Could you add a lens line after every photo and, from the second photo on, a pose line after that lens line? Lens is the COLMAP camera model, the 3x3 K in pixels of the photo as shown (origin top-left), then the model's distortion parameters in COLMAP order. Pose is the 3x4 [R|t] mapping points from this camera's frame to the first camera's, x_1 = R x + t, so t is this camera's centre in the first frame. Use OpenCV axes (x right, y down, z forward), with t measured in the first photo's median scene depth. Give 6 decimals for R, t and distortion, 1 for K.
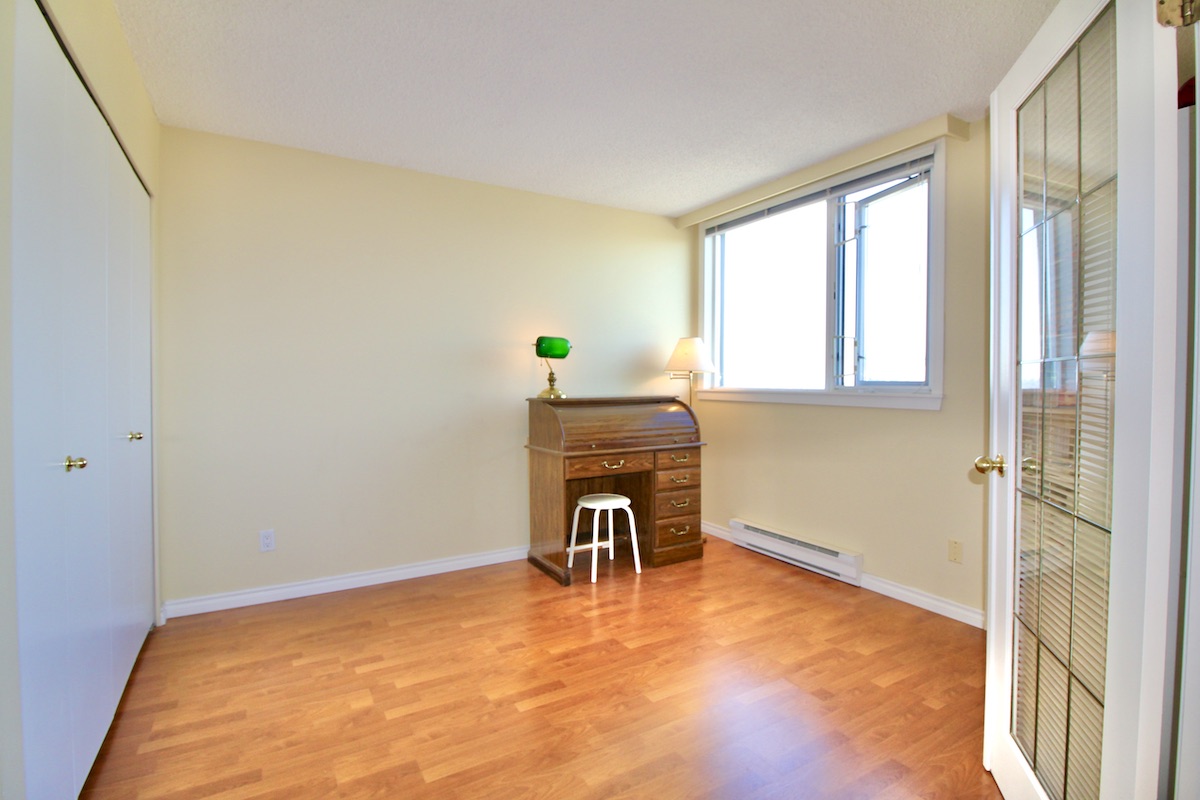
lens RADIAL K [[573.6, 0, 599.1], [0, 573.6, 384.6], [0, 0, 1]] dist [0.000085, -0.013649]
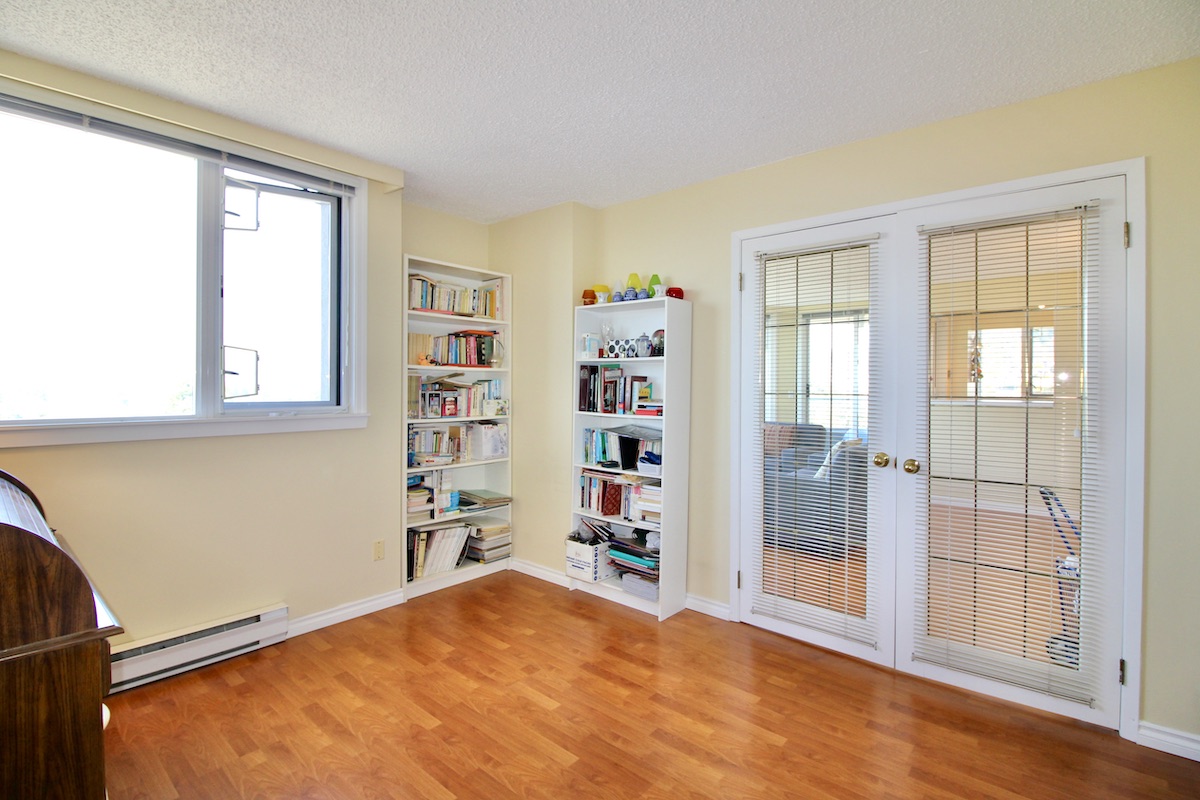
lens RADIAL K [[573.6, 0, 599.1], [0, 573.6, 384.6], [0, 0, 1]] dist [0.000085, -0.013649]
pose [[-0.320109, -0.003971, 0.947373, -0.505406], [0.004691, 0.999972, 0.005776, -0.035866], [-0.947369, 0.006293, -0.320081, 0.807472]]
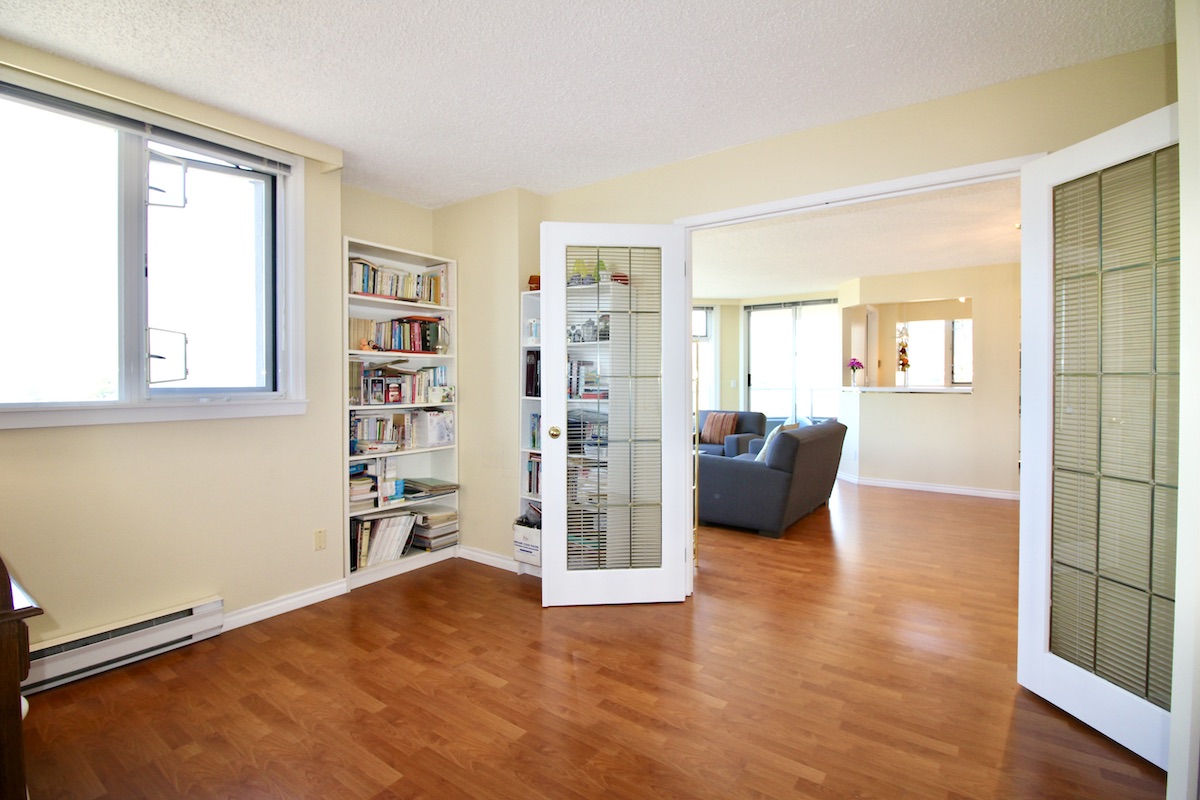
lens RADIAL K [[572.0, 0, 600.6], [0, 572.0, 385.1], [0, 0, 1]] dist [-0.002832, -0.011335]
pose [[-0.404638, -0.009296, 0.914430, -0.514528], [0.010244, 0.999840, 0.014697, -0.016658], [-0.914419, 0.015314, -0.404478, 0.805534]]
